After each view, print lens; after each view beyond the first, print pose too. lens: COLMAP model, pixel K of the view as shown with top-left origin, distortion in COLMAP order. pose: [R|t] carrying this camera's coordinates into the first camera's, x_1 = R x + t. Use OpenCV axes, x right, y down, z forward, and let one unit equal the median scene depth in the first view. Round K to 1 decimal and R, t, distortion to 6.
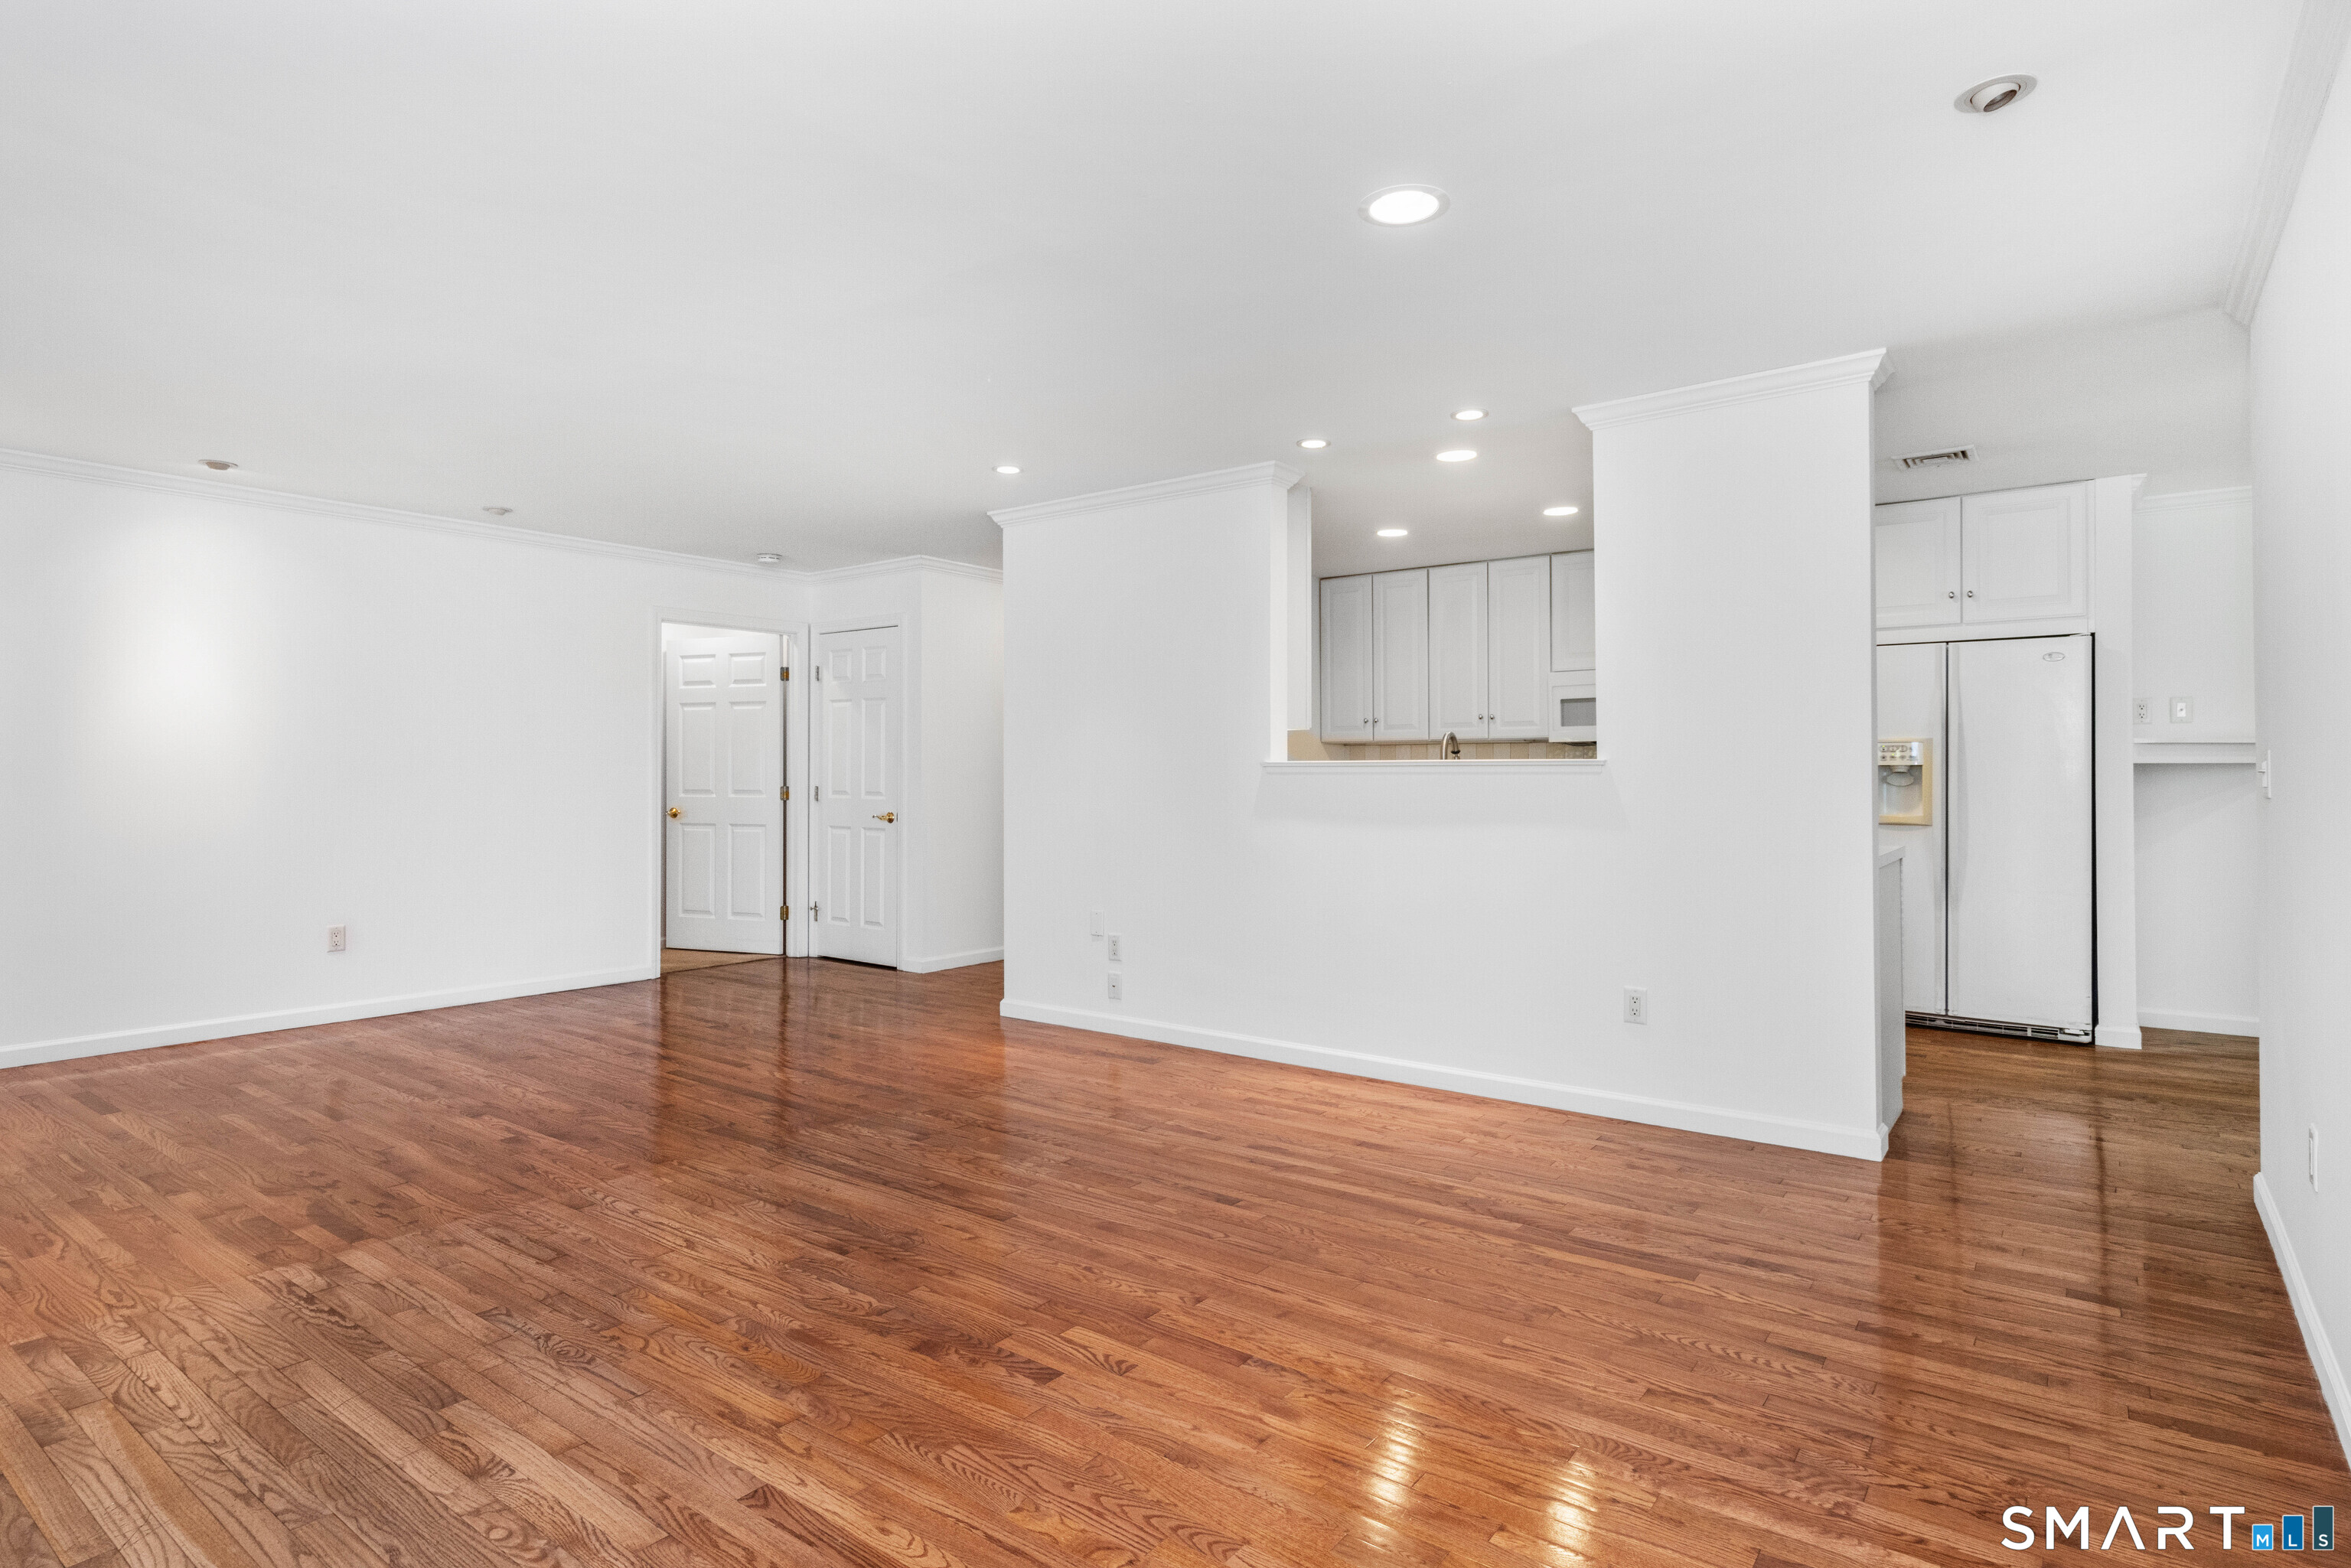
lens RADIAL K [[1228.5, 0, 1170.2], [0, 1228.5, 774.9], [0, 0, 1]] dist [0.004184, 0.000809]
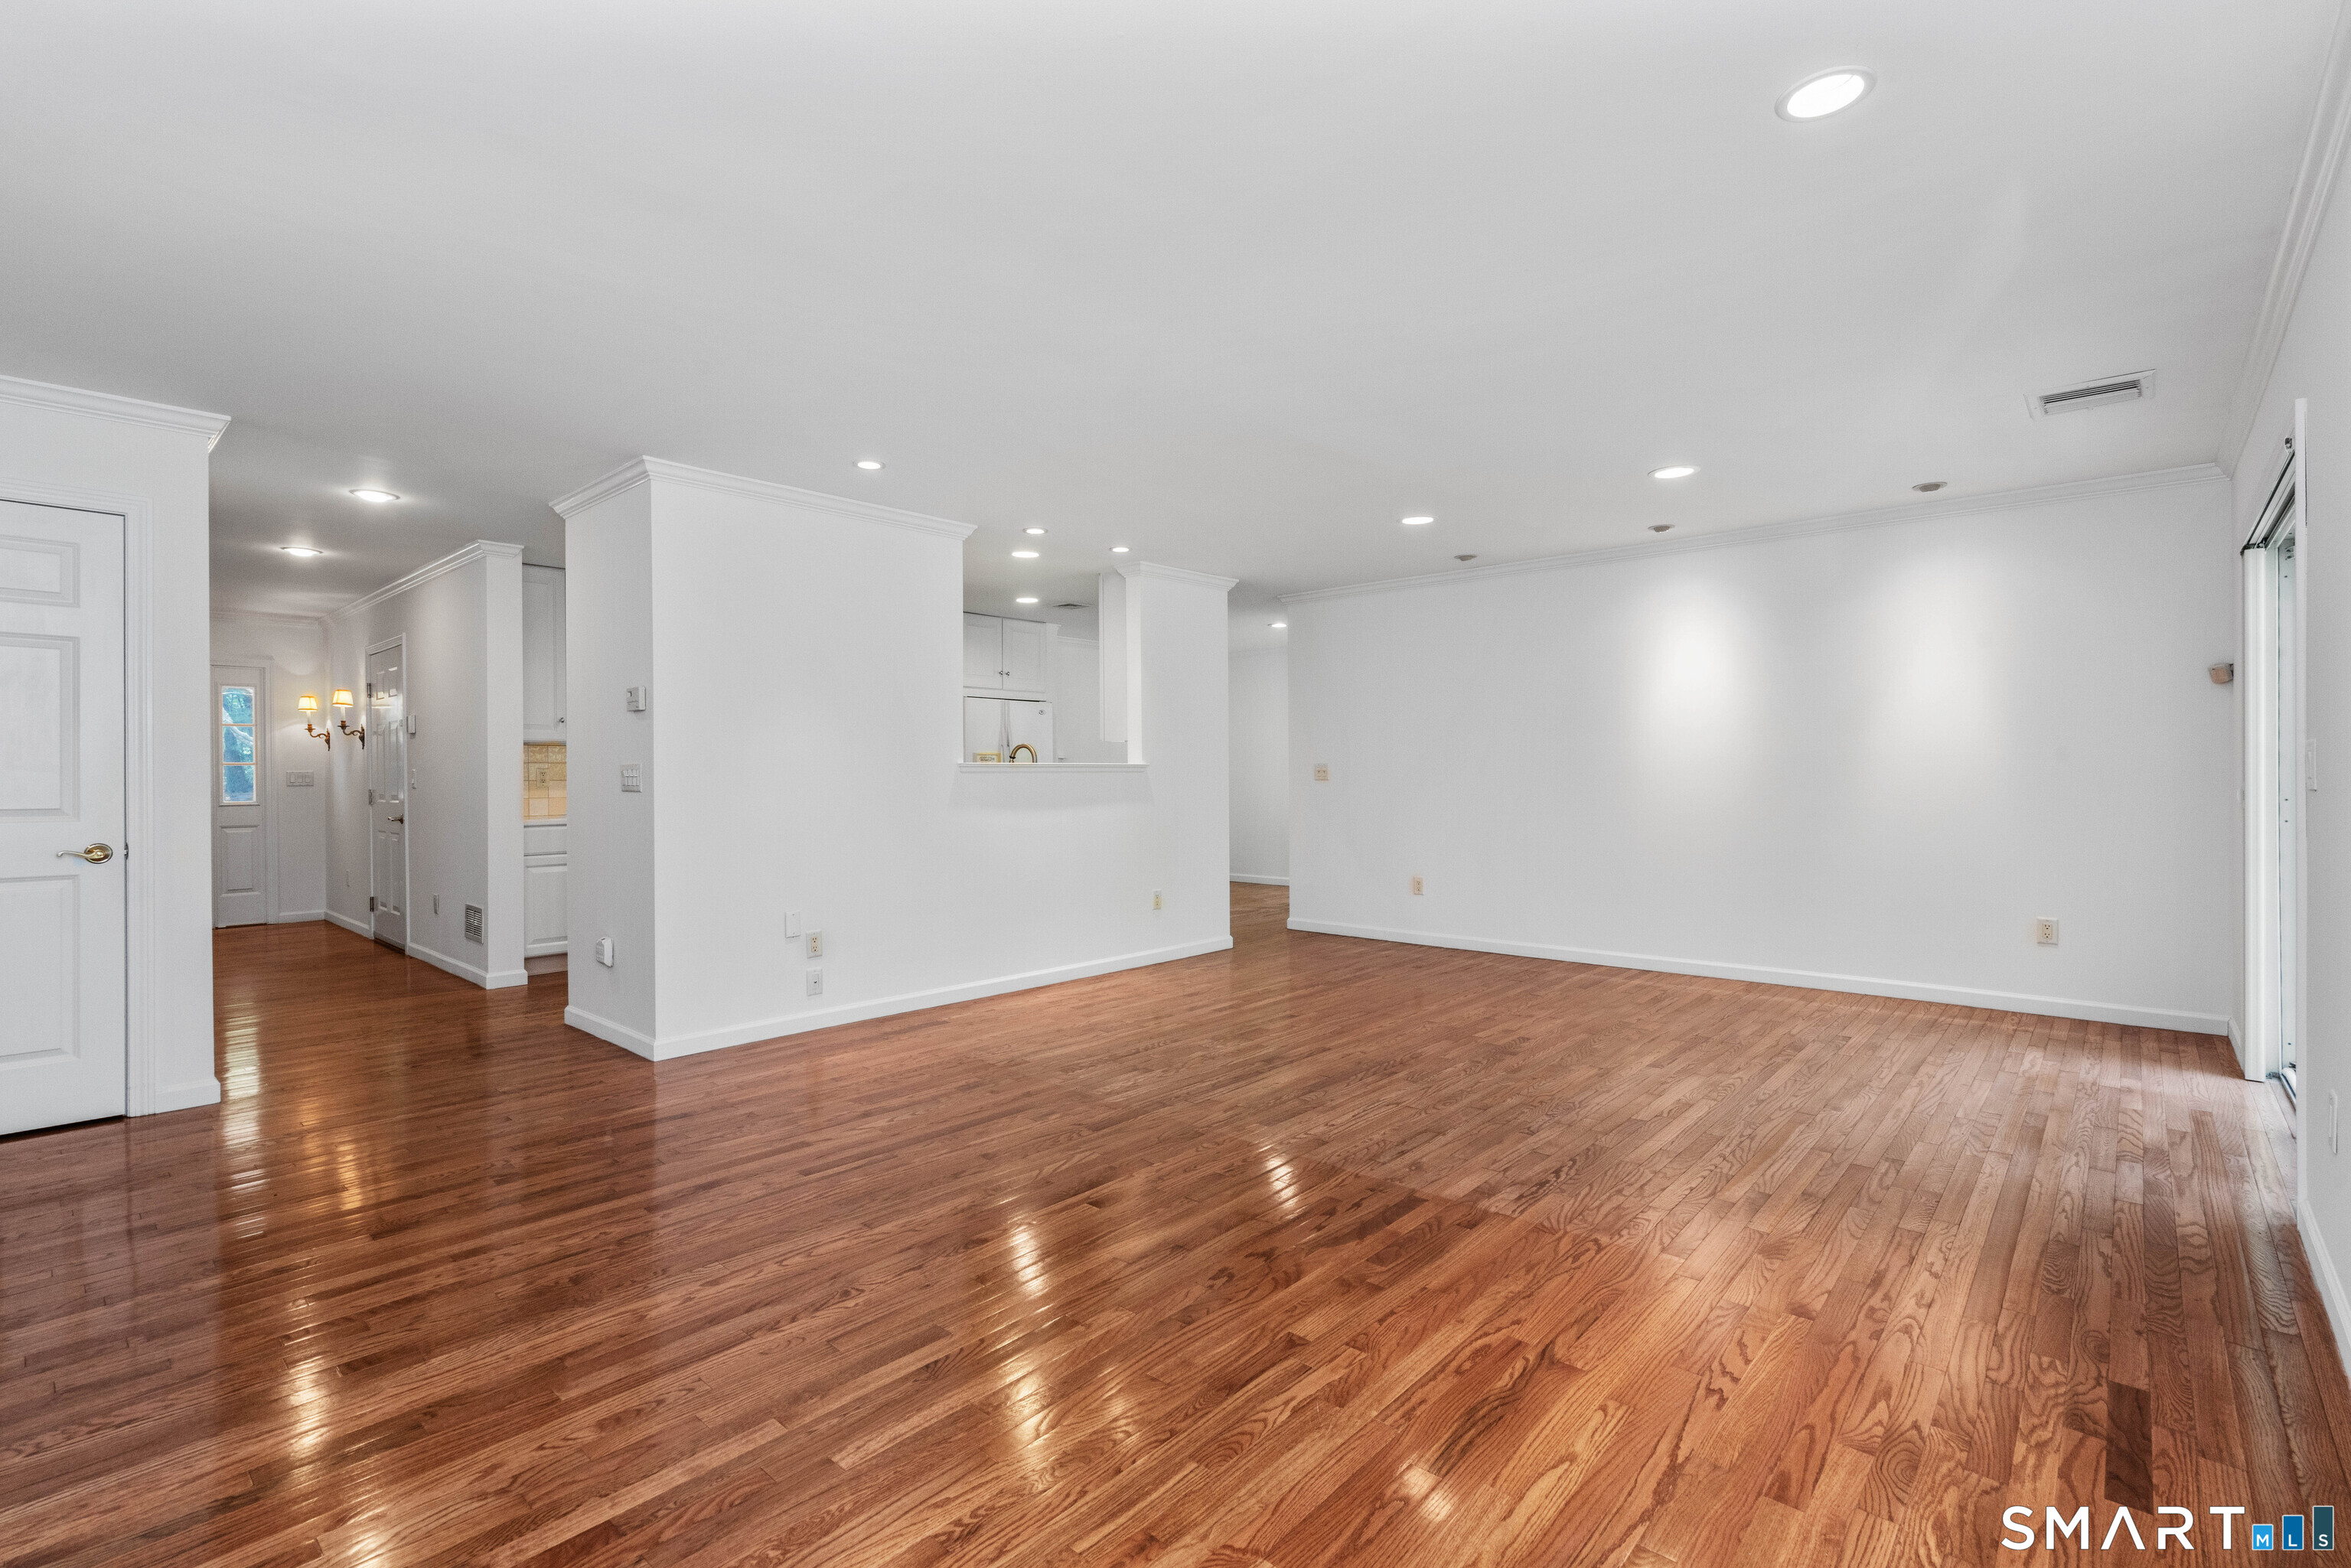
lens RADIAL K [[1065.6, 0, 1175.5], [0, 1065.6, 784.0], [0, 0, 1]] dist [0.000060, 0.000497]
pose [[0.082541, -0.010739, 0.996530, -1.650880], [0.004669, 0.999935, 0.010389, 0.001748], [-0.996577, 0.003796, 0.082586, 1.166977]]
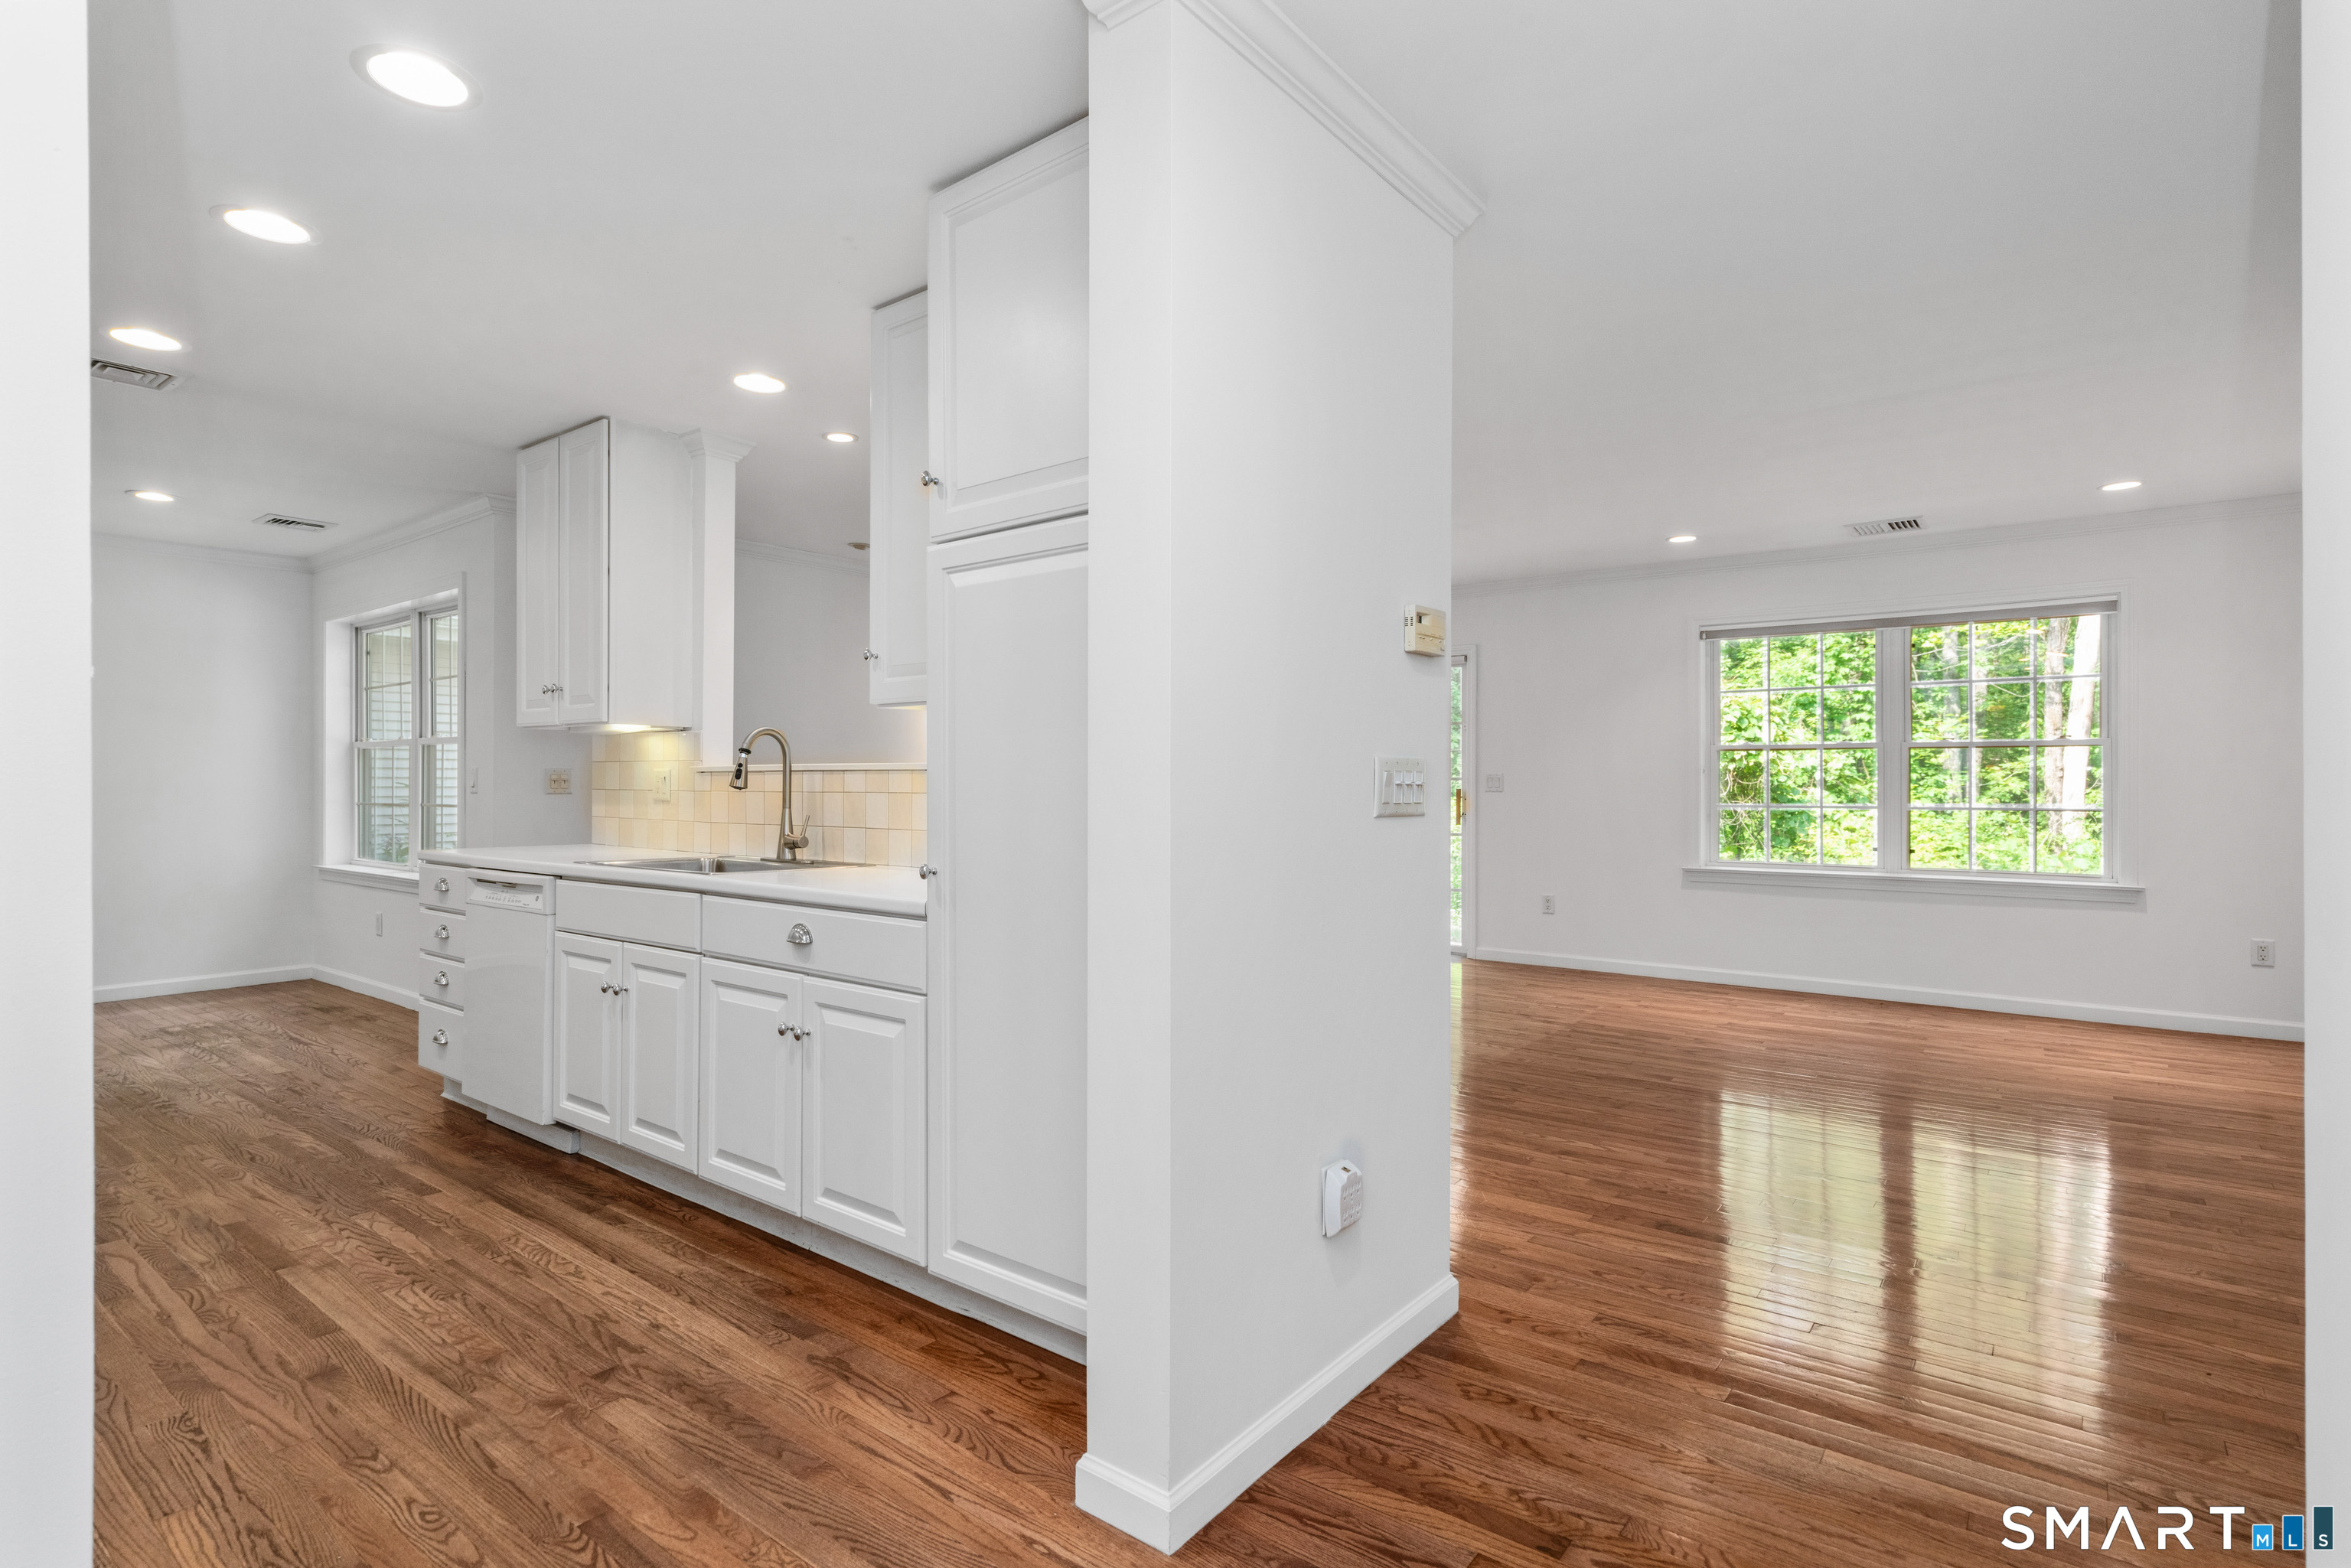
lens RADIAL K [[1156.5, 0, 1169.4], [0, 1156.5, 778.7], [0, 0, 1]] dist [0.005838, -0.000003]
pose [[-0.999863, -0.004920, 0.015804, -0.074723], [-0.004971, 0.999983, -0.003157, 0.002525], [-0.015789, -0.003235, -0.999870, 2.849526]]
